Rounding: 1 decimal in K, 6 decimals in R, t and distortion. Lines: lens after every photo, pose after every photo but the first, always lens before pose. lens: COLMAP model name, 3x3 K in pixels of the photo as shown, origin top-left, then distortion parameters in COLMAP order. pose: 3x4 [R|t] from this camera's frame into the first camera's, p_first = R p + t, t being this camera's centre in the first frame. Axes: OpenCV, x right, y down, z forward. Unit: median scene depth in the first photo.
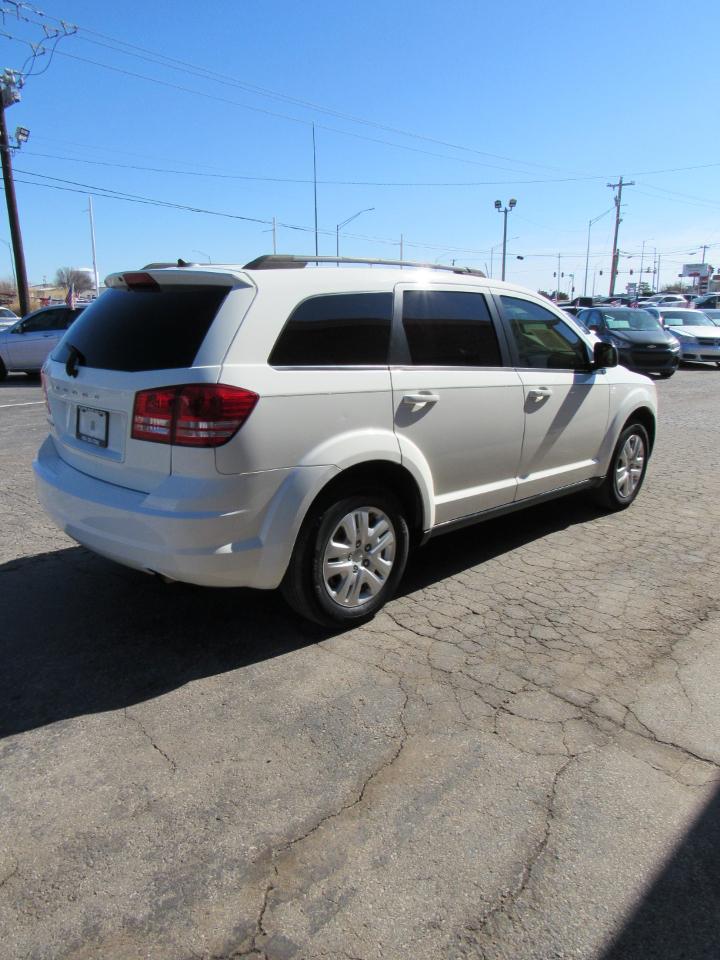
lens RADIAL K [[686.2, 0, 359.2], [0, 686.2, 486.3], [0, 0, 1]] dist [-0.037485, 0.012723]
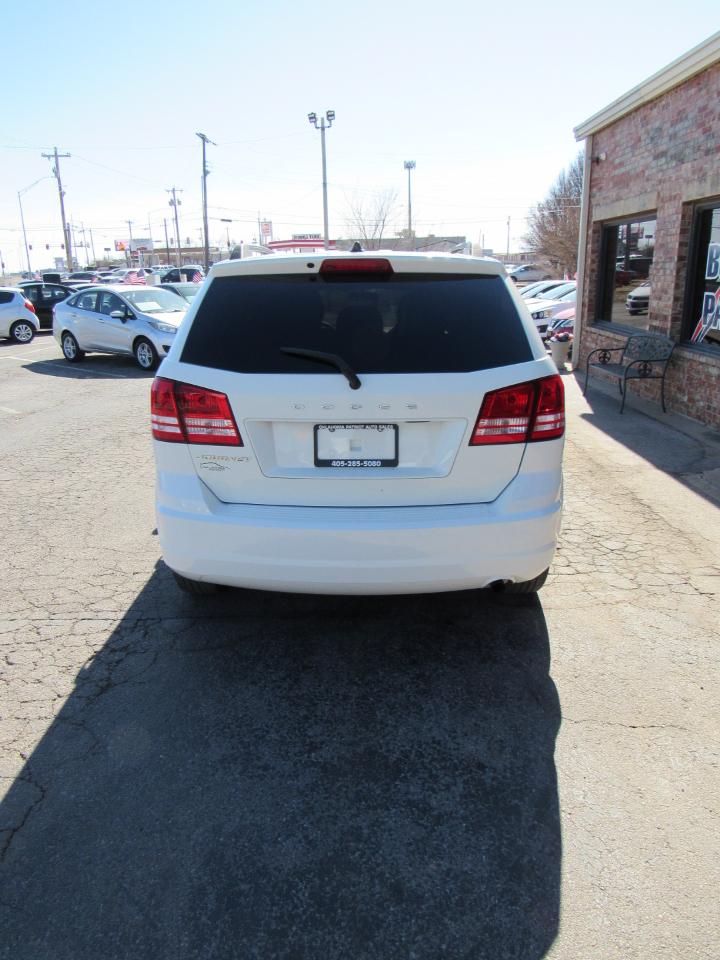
lens RADIAL K [[686.2, 0, 357.3], [0, 686.2, 488.3], [0, 0, 1]] dist [-0.037485, 0.012723]
pose [[0.715837, -0.218167, 0.663310, -0.899161], [0.193258, 0.974731, 0.112033, -0.125018], [-0.670991, 0.047993, 0.739911, 0.371002]]
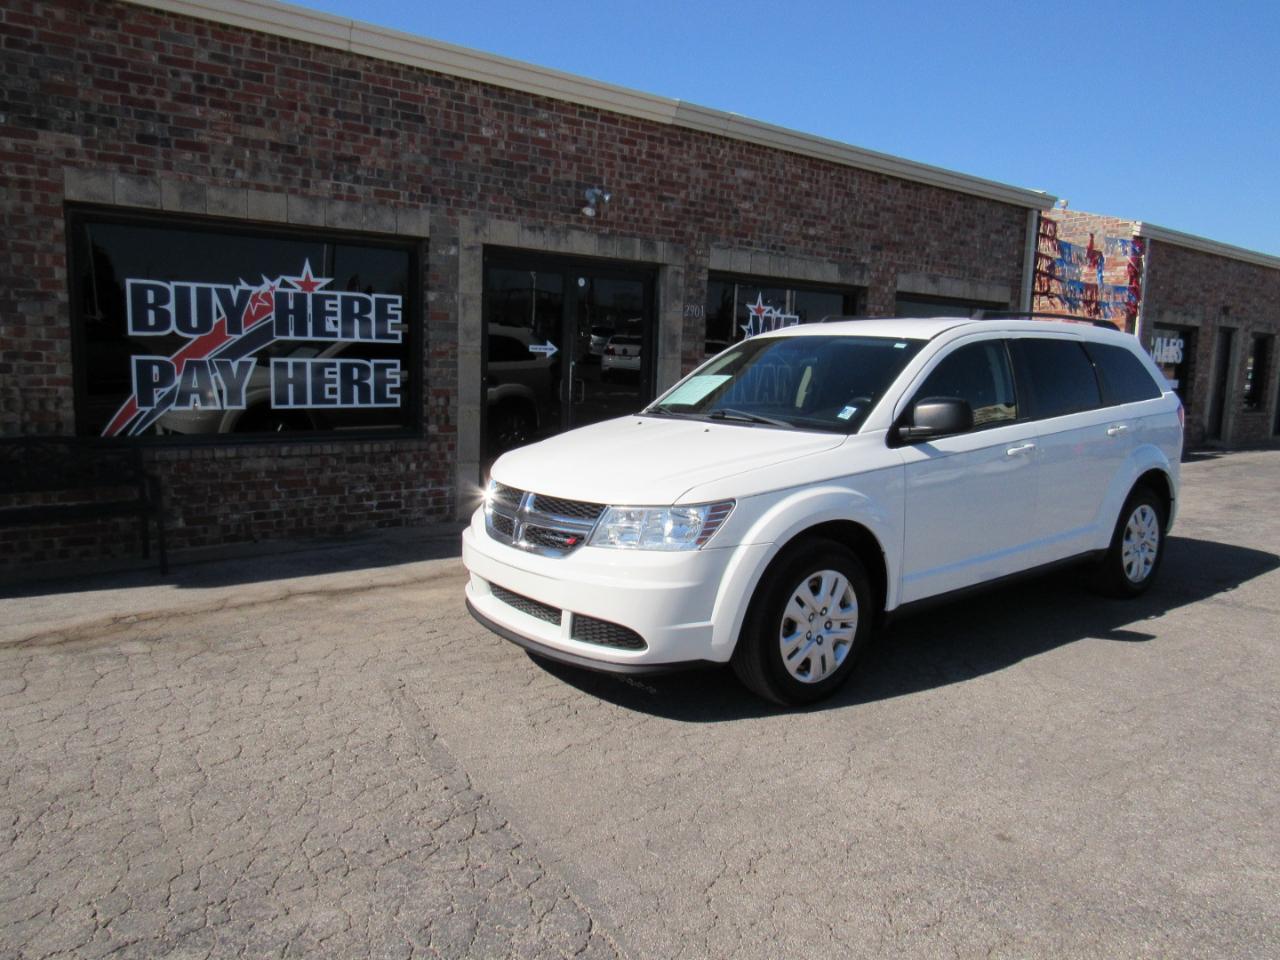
lens RADIAL K [[915.0, 0, 643.7], [0, 915.0, 476.3], [0, 0, 1]] dist [-0.037485, 0.012723]
pose [[-0.991749, -0.040922, 0.121490, 0.341402], [0.007817, 0.926616, 0.375928, -0.768938], [-0.127958, 0.373776, -0.918650, 2.996269]]
